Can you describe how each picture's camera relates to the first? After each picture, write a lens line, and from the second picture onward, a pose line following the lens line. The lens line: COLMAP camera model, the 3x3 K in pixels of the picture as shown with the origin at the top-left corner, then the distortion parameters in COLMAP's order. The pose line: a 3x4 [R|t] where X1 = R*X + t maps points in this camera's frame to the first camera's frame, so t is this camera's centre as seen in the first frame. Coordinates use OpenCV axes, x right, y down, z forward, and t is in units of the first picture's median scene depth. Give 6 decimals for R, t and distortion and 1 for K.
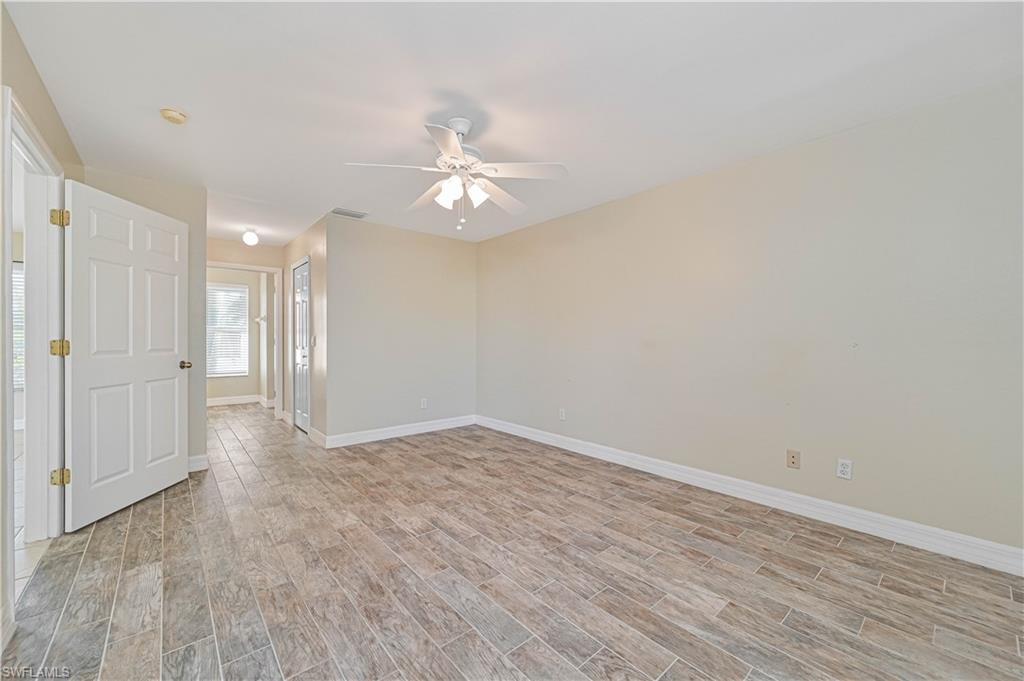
lens RADIAL K [[404.0, 0, 511.1], [0, 404.0, 342.4], [0, 0, 1]] dist [-0.001528, 0.000601]
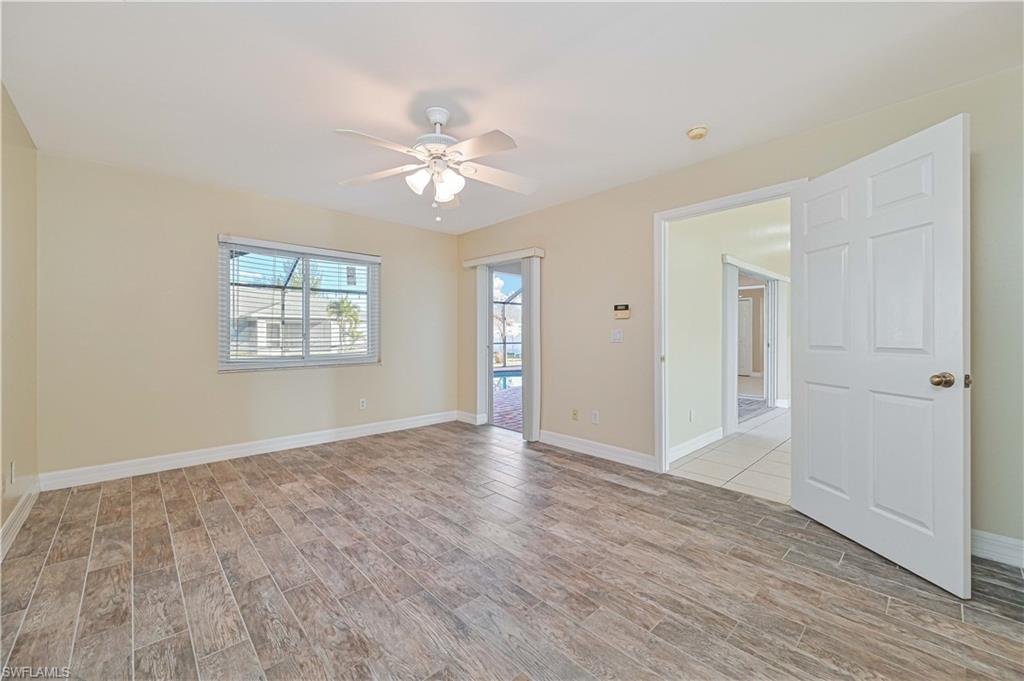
lens RADIAL K [[404.0, 0, 514.3], [0, 404.0, 335.0], [0, 0, 1]] dist [-0.001528, 0.000601]
pose [[-0.998602, -0.002676, -0.052782, -0.248559], [-0.003318, 0.999922, 0.012079, -0.011729], [0.052745, 0.012237, -0.998533, 1.885740]]
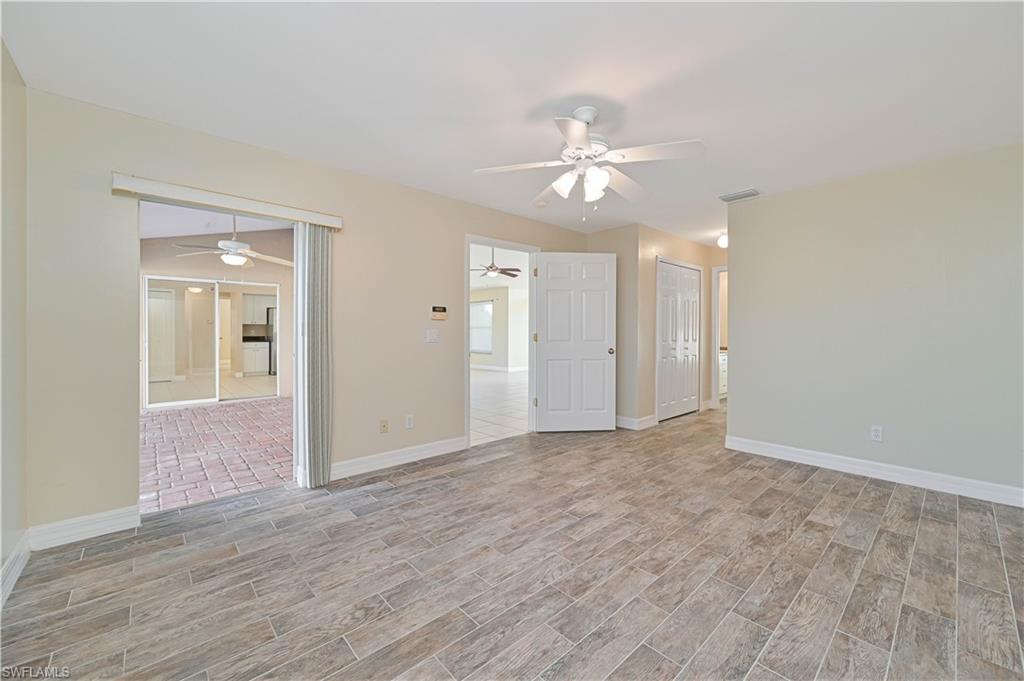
lens RADIAL K [[404.0, 0, 515.8], [0, 404.0, 334.4], [0, 0, 1]] dist [-0.001528, 0.000601]
pose [[0.029358, 0.004352, -0.999559, 0.792814], [-0.011263, 0.999928, 0.004023, -0.008264], [0.999505, 0.011140, 0.029405, 0.761712]]
